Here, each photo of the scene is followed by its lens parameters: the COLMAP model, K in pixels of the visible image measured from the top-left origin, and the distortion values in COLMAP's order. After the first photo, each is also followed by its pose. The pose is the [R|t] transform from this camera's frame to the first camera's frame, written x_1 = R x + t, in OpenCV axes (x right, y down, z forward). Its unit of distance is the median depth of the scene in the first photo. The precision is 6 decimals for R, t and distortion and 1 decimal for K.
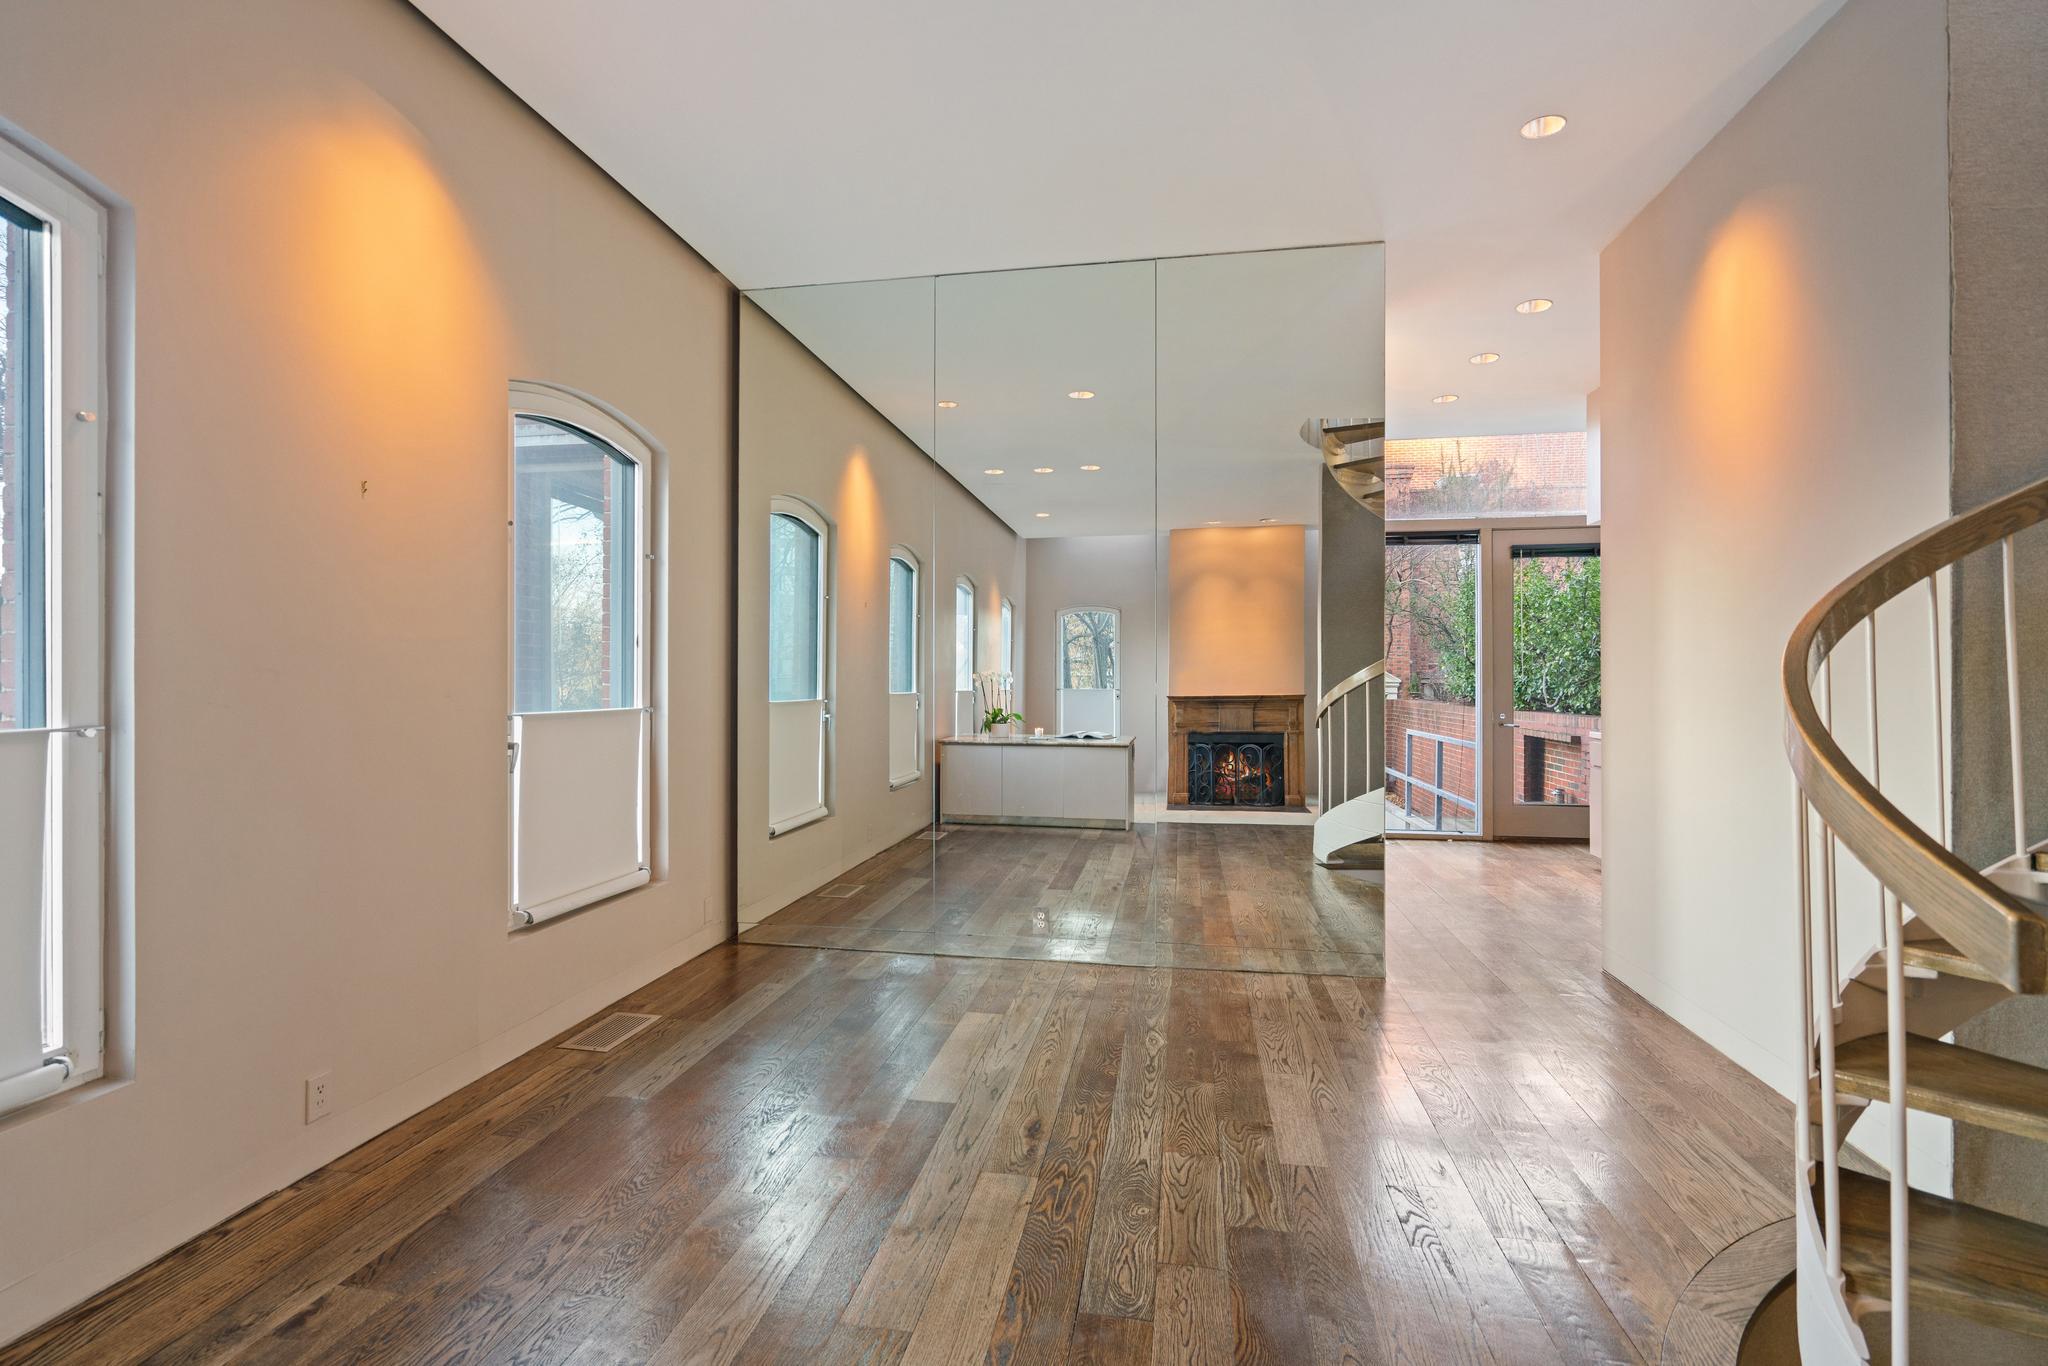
lens RADIAL K [[946.2, 0, 1015.6], [0, 946.2, 675.1], [0, 0, 1]] dist [-0.000865, 0.000184]
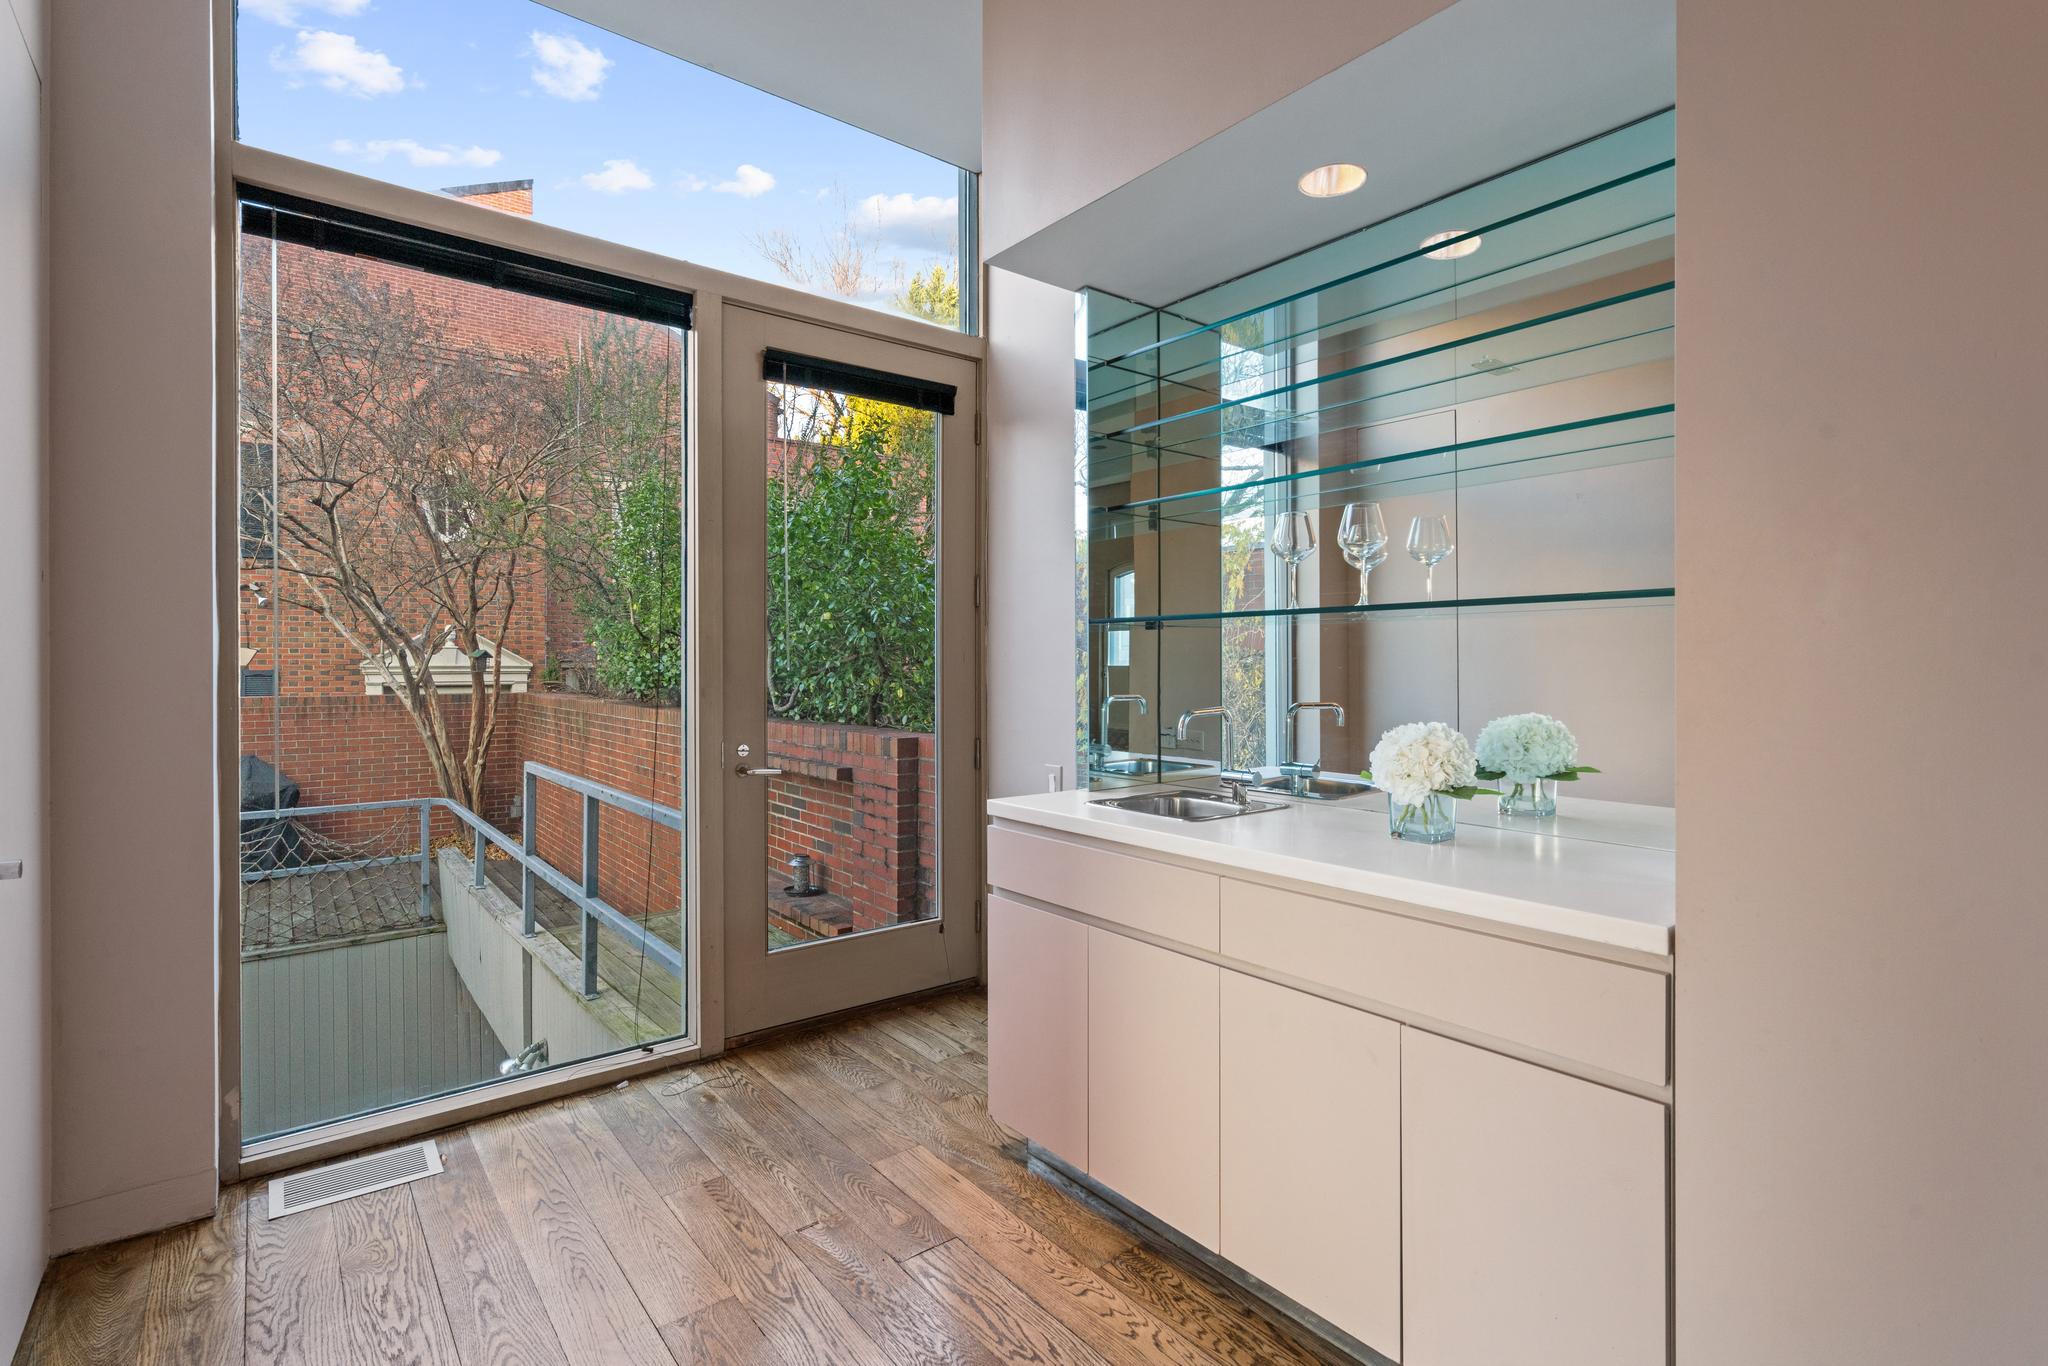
lens RADIAL K [[956.2, 0, 1023.5], [0, 956.2, 665.8], [0, 0, 1]] dist [-0.000745, -0.000031]
pose [[0.659111, -0.002588, 0.752041, 0.257254], [-0.002857, 0.999978, 0.005945, 0.002682], [-0.752040, -0.006067, 0.659090, 0.582542]]
